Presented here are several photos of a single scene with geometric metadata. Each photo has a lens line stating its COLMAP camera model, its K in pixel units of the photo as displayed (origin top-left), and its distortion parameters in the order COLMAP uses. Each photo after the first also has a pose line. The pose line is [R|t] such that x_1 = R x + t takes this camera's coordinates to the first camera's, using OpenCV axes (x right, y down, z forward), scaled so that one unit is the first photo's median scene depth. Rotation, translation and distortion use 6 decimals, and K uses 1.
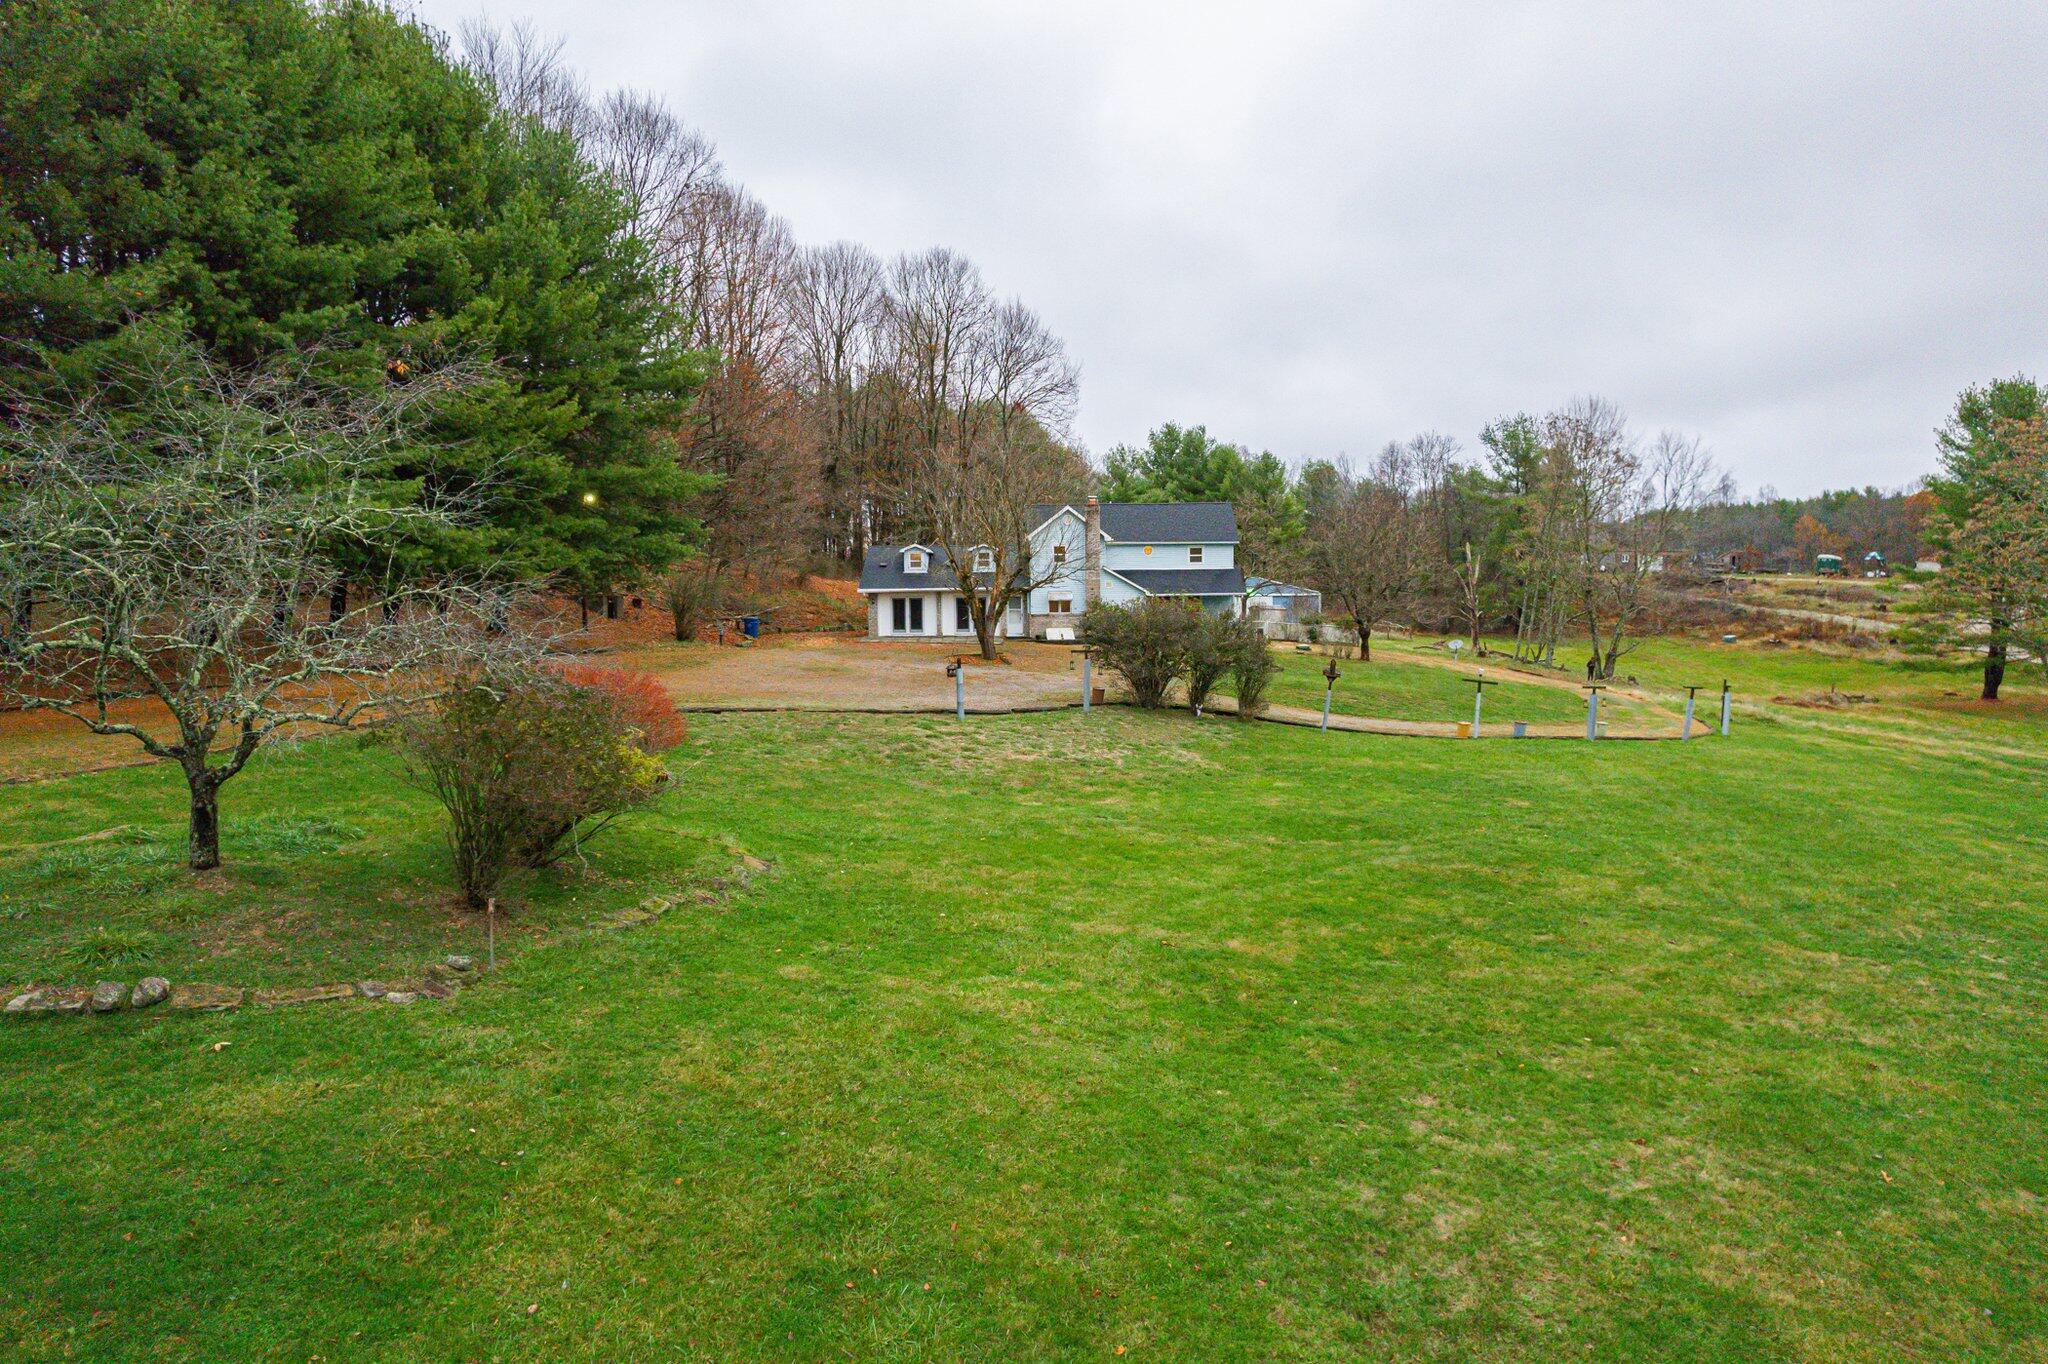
lens RADIAL K [[1311.9, 0, 1033.0], [0, 1311.9, 693.5], [0, 0, 1]] dist [-0.066450, 0.046087]
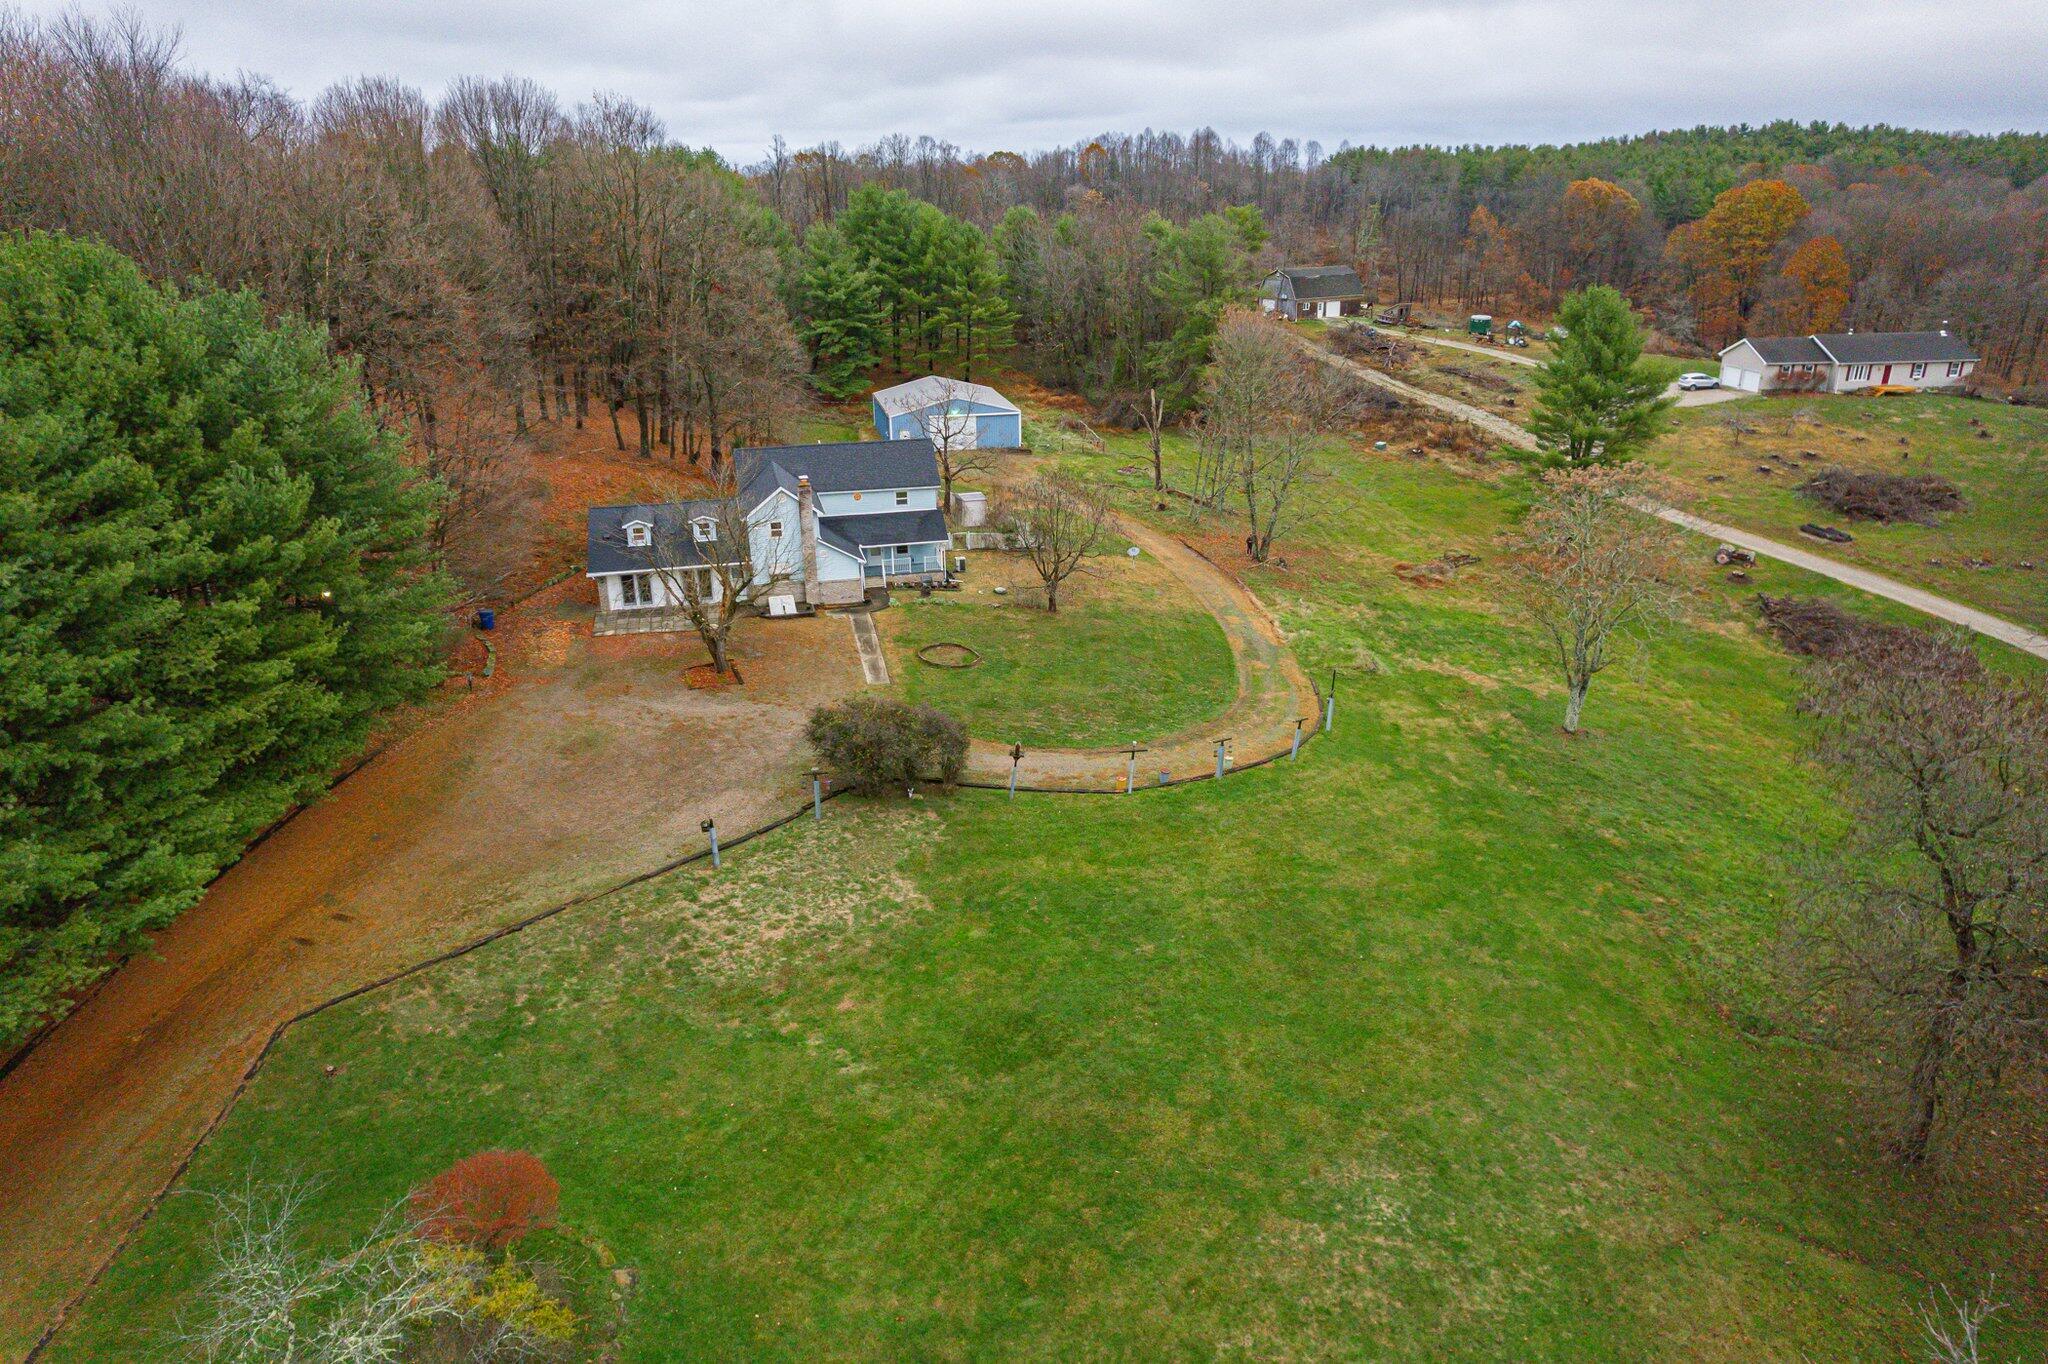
lens RADIAL K [[1311.9, 0, 1033.0], [0, 1311.9, 693.5], [0, 0, 1]] dist [-0.066450, 0.046087]
pose [[0.976775, -0.076652, 0.200086, 0.000969], [0.014172, 0.954888, 0.296629, -0.290575], [-0.213797, -0.286904, 0.933797, -0.090488]]
